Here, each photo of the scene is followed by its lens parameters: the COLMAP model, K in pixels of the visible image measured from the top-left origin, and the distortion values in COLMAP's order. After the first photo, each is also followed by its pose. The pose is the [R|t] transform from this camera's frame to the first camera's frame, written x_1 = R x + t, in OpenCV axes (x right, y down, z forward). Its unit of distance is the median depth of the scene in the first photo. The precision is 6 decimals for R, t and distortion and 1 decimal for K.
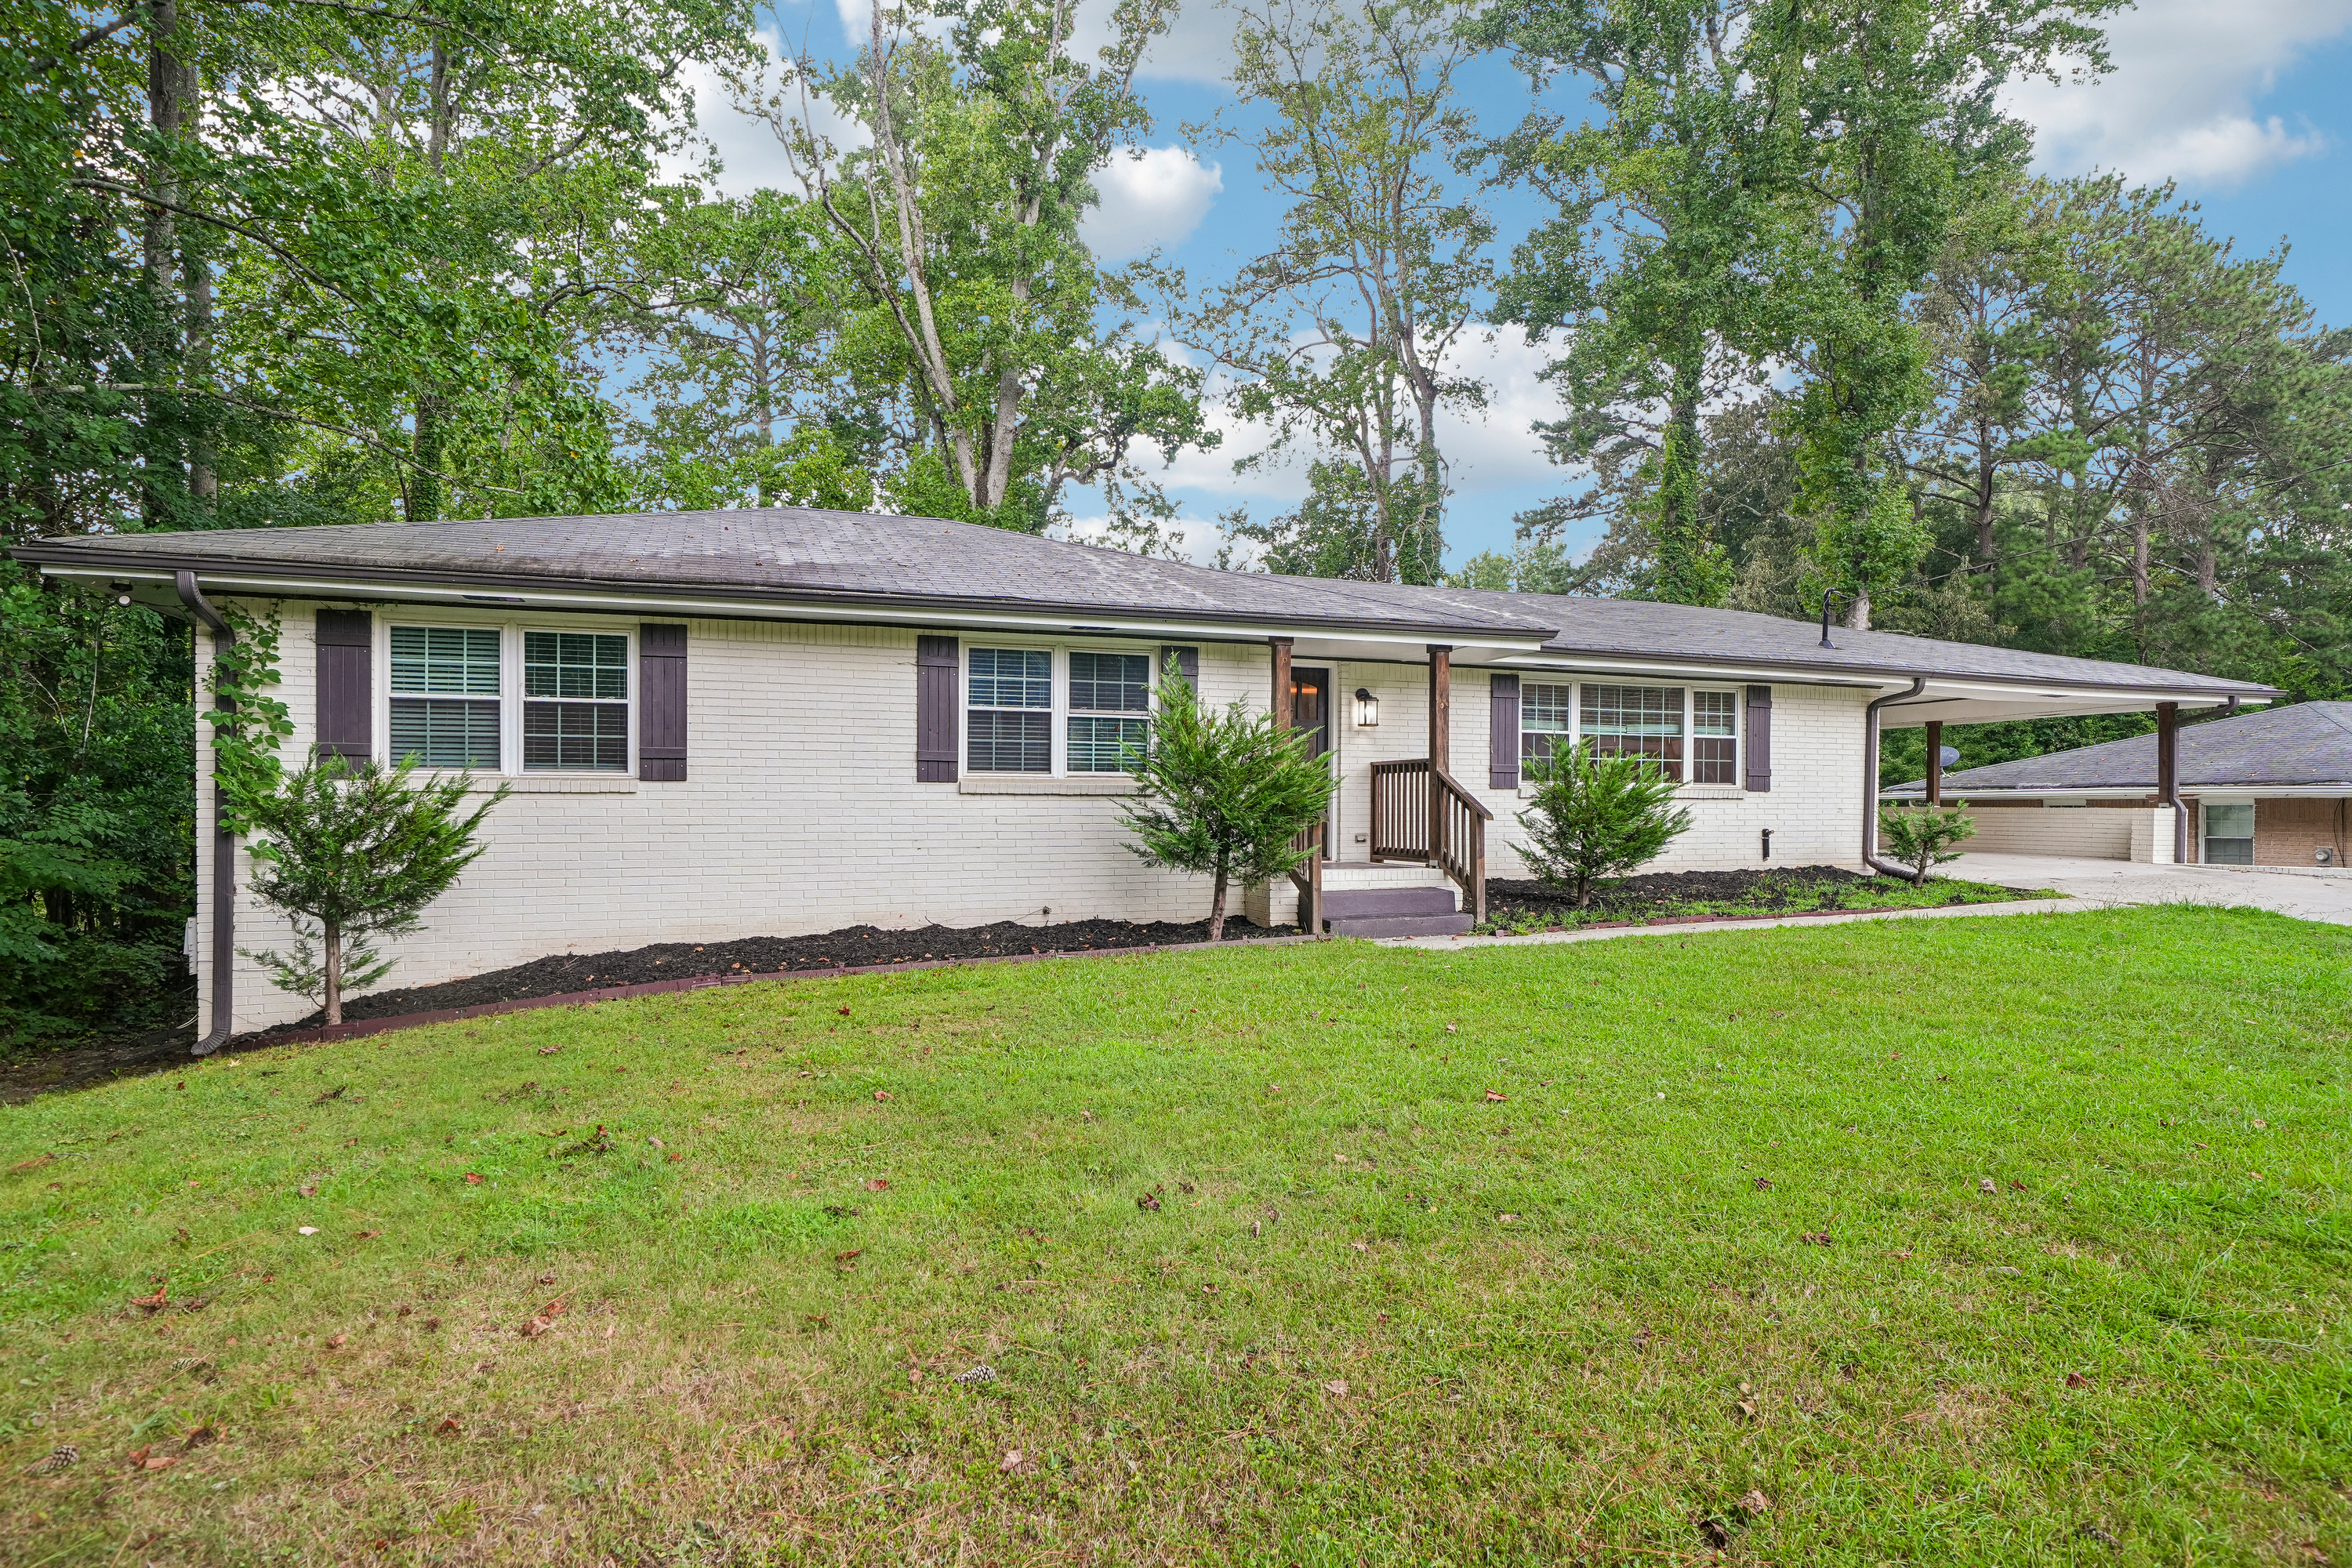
lens RADIAL K [[1243.4, 0, 1178.6], [0, 1243.4, 794.2], [0, 0, 1]] dist [0.021312, 0.000297]
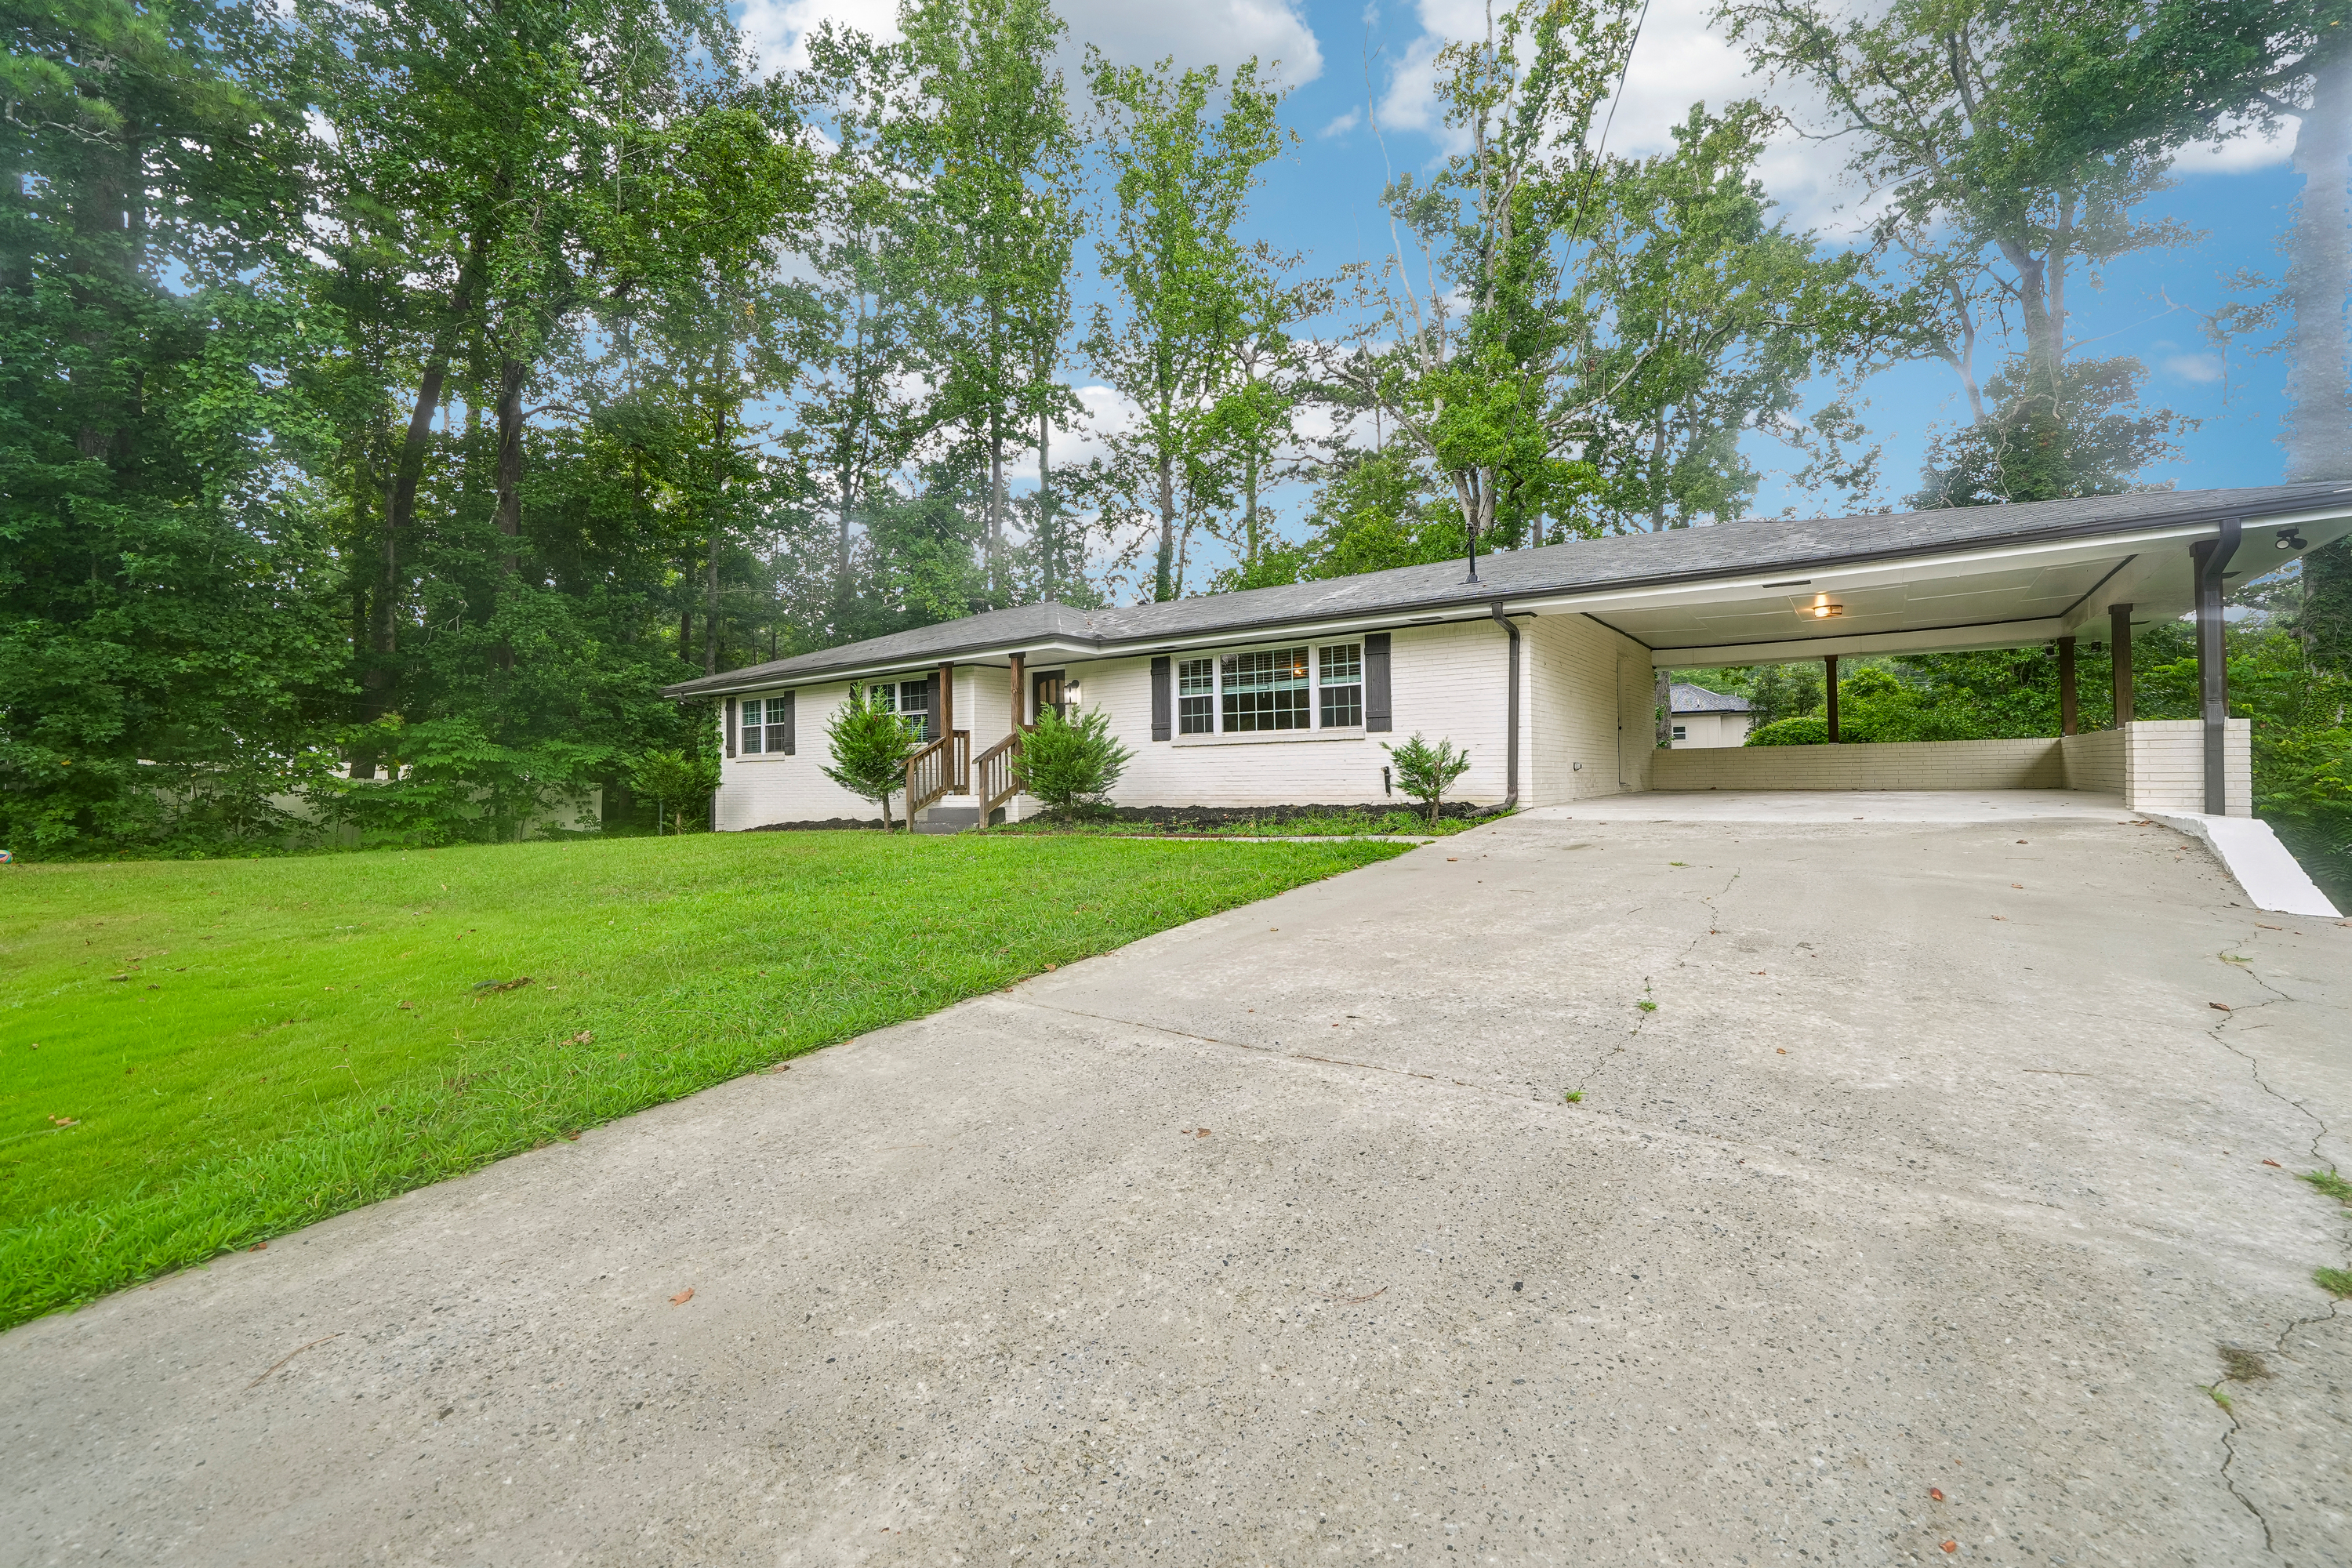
lens RADIAL K [[872.1, 0, 1175.3], [0, 872.1, 771.3], [0, 0, 1]] dist [0.000703, 0.000004]
pose [[0.579558, -0.004170, -0.814920, 1.080831], [0.036030, 0.999140, 0.020512, 0.011260], [0.814134, -0.041249, 0.579210, 0.454289]]
